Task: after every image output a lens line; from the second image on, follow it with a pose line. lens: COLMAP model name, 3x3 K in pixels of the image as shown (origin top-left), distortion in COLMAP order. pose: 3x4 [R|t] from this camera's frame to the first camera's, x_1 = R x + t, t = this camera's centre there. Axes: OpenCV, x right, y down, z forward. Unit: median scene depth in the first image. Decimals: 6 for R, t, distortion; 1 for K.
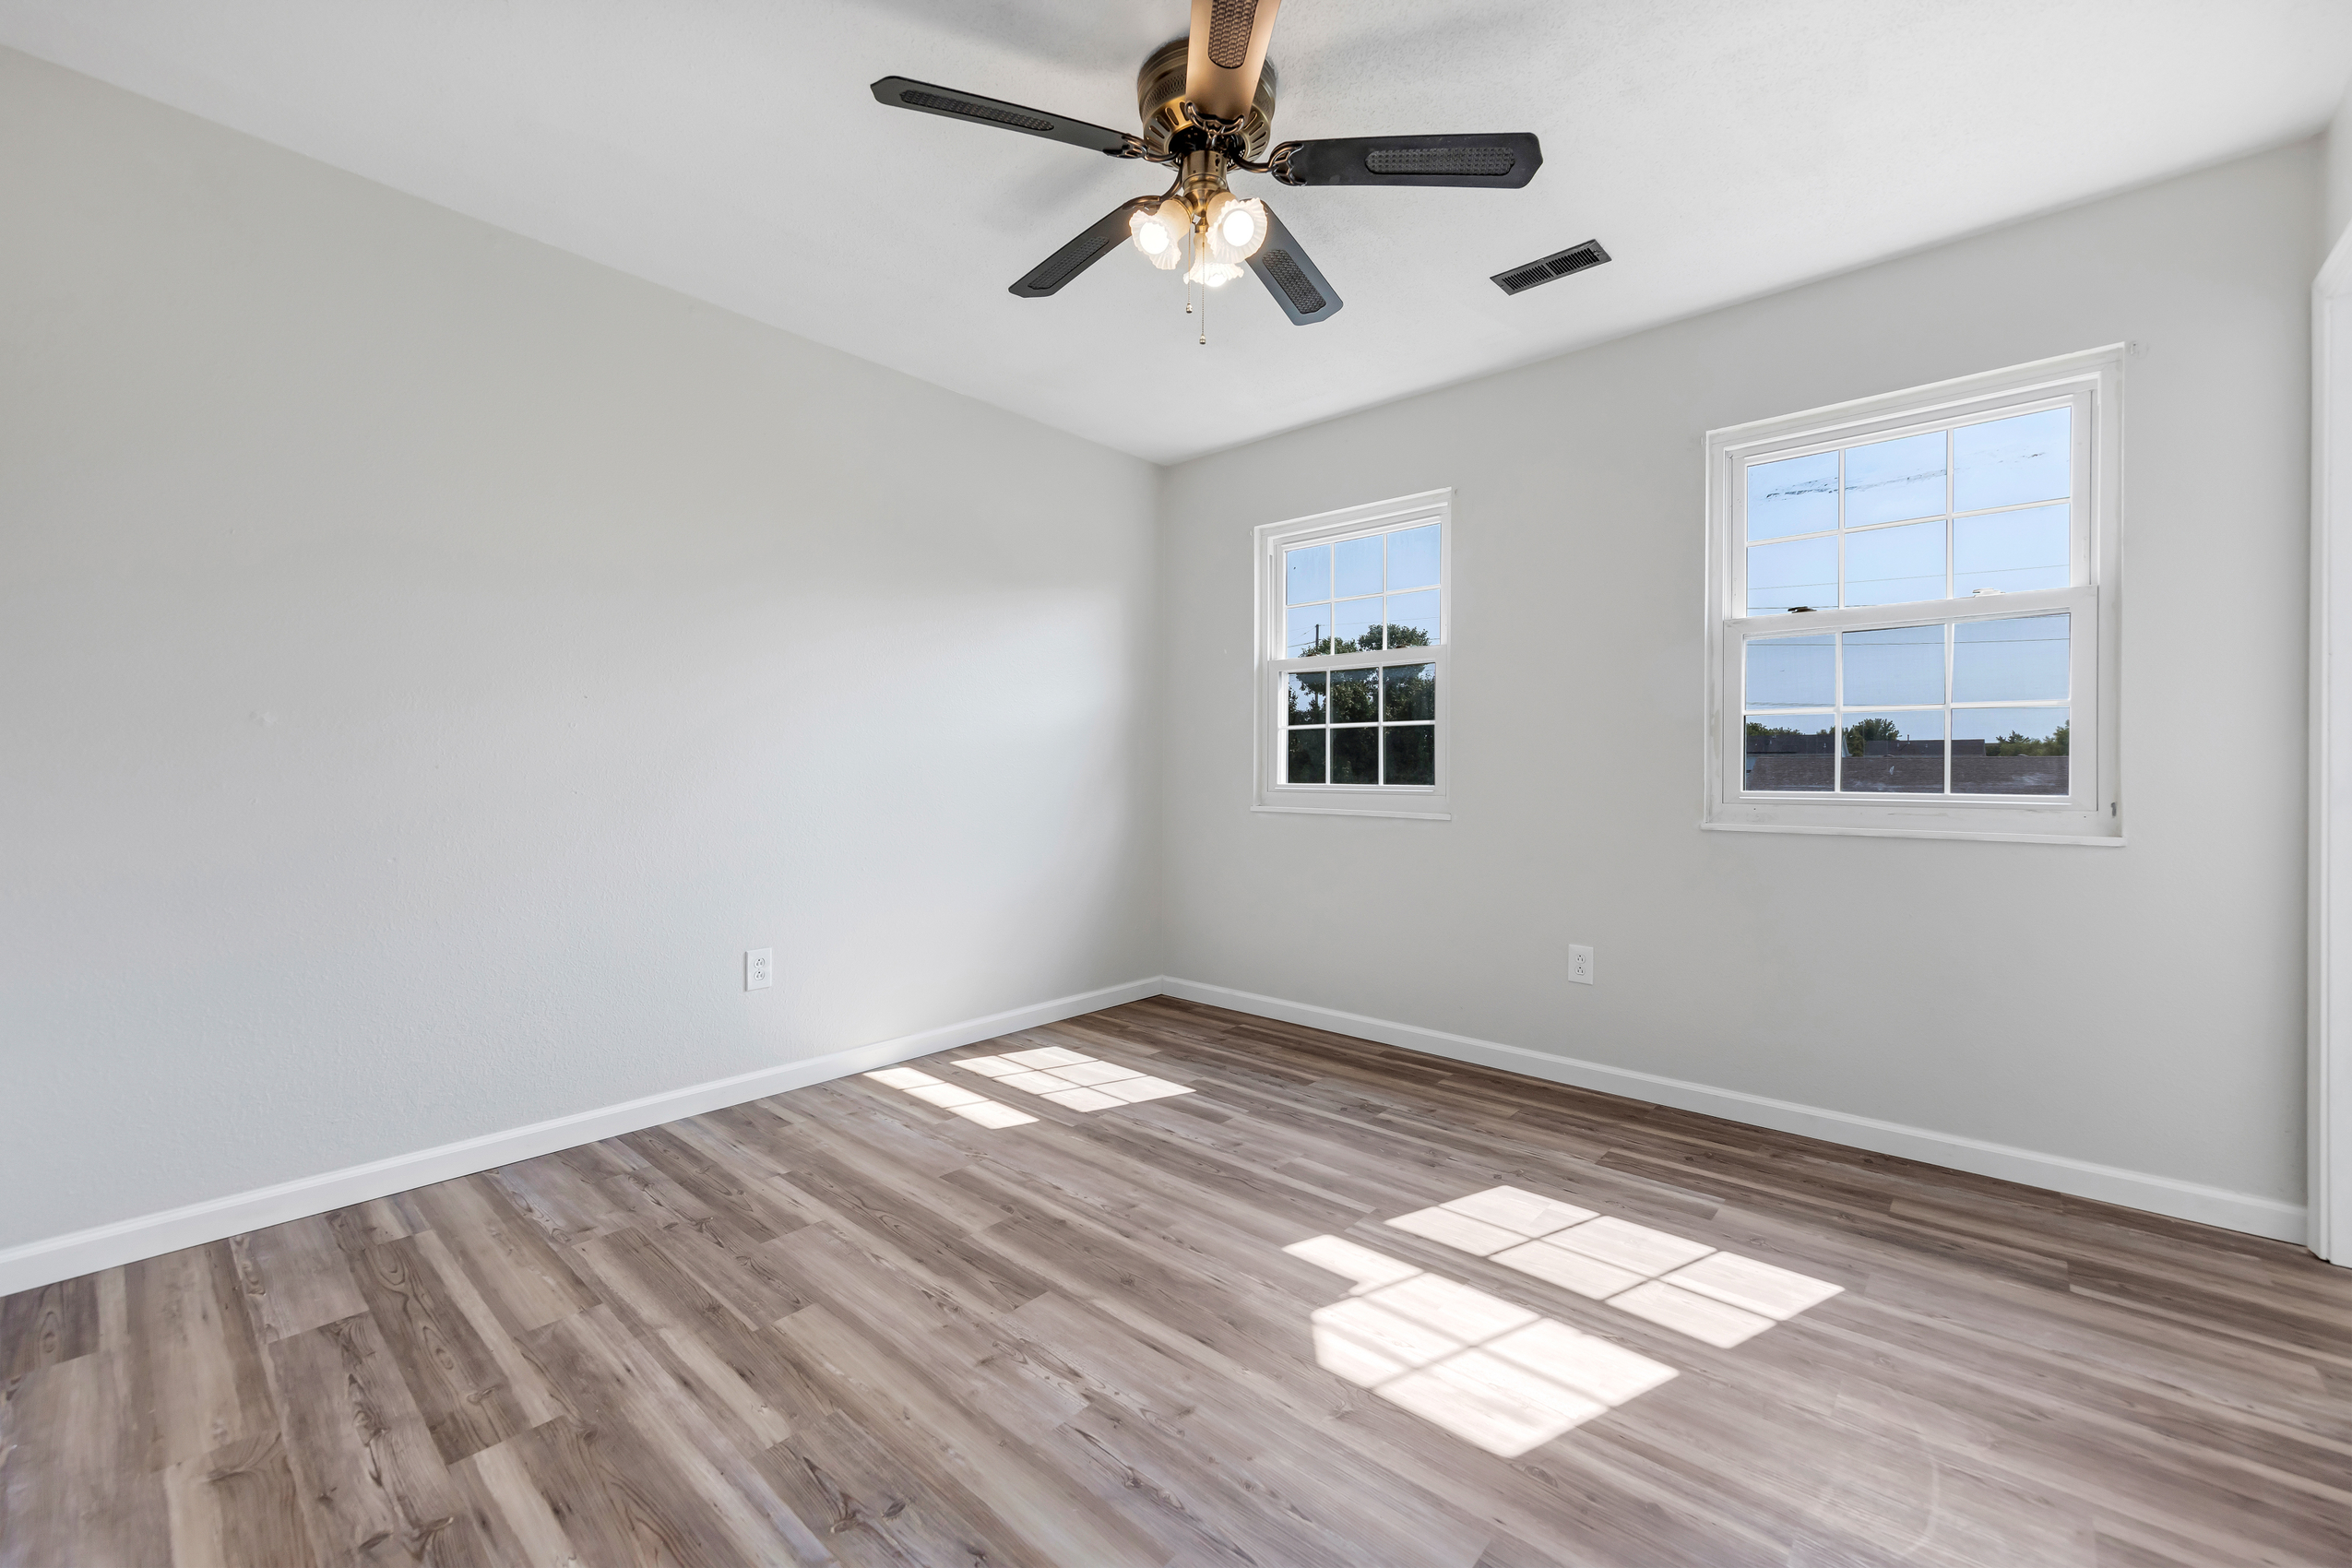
lens RADIAL K [[962.7, 0, 1168.7], [0, 962.7, 771.7], [0, 0, 1]] dist [-0.000819, -0.000407]
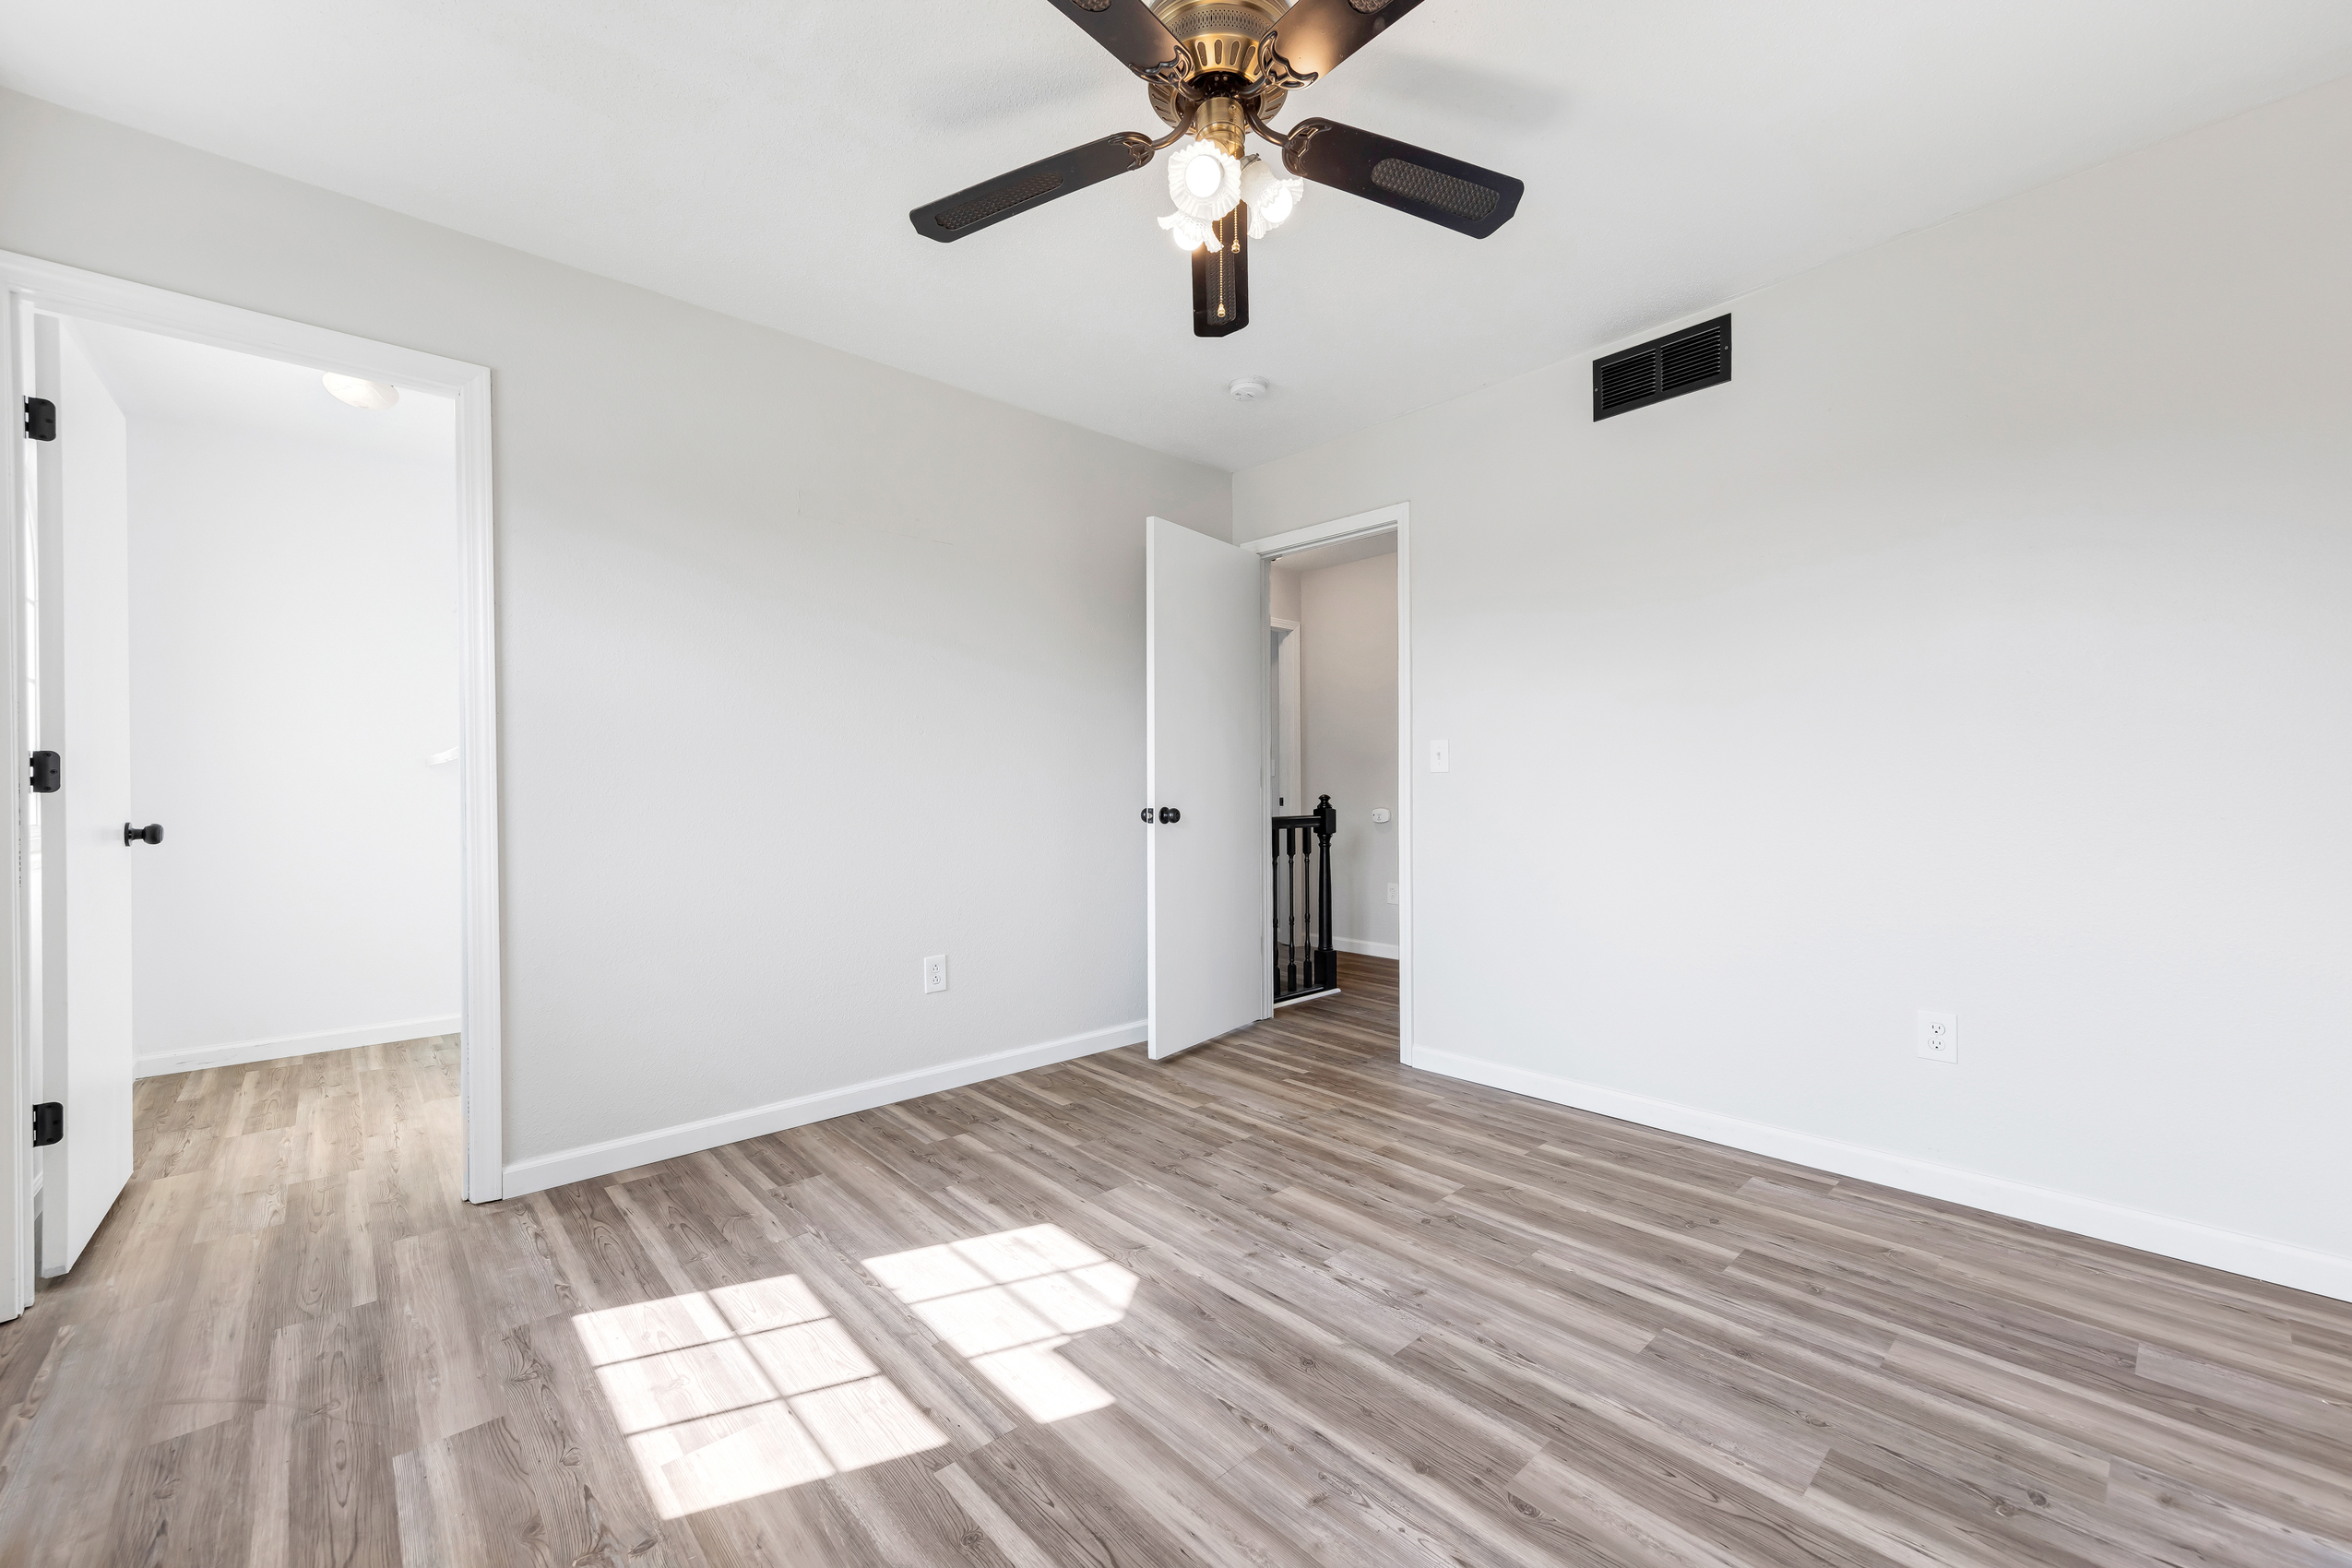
lens RADIAL K [[962.7, 0, 1161.8], [0, 962.7, 793.6], [0, 0, 1]] dist [-0.000819, -0.000407]
pose [[-0.993054, 0.001739, 0.117645, -0.014919], [0.002559, 0.999974, 0.006813, -0.004877], [-0.117630, 0.007066, -0.993032, 2.002397]]
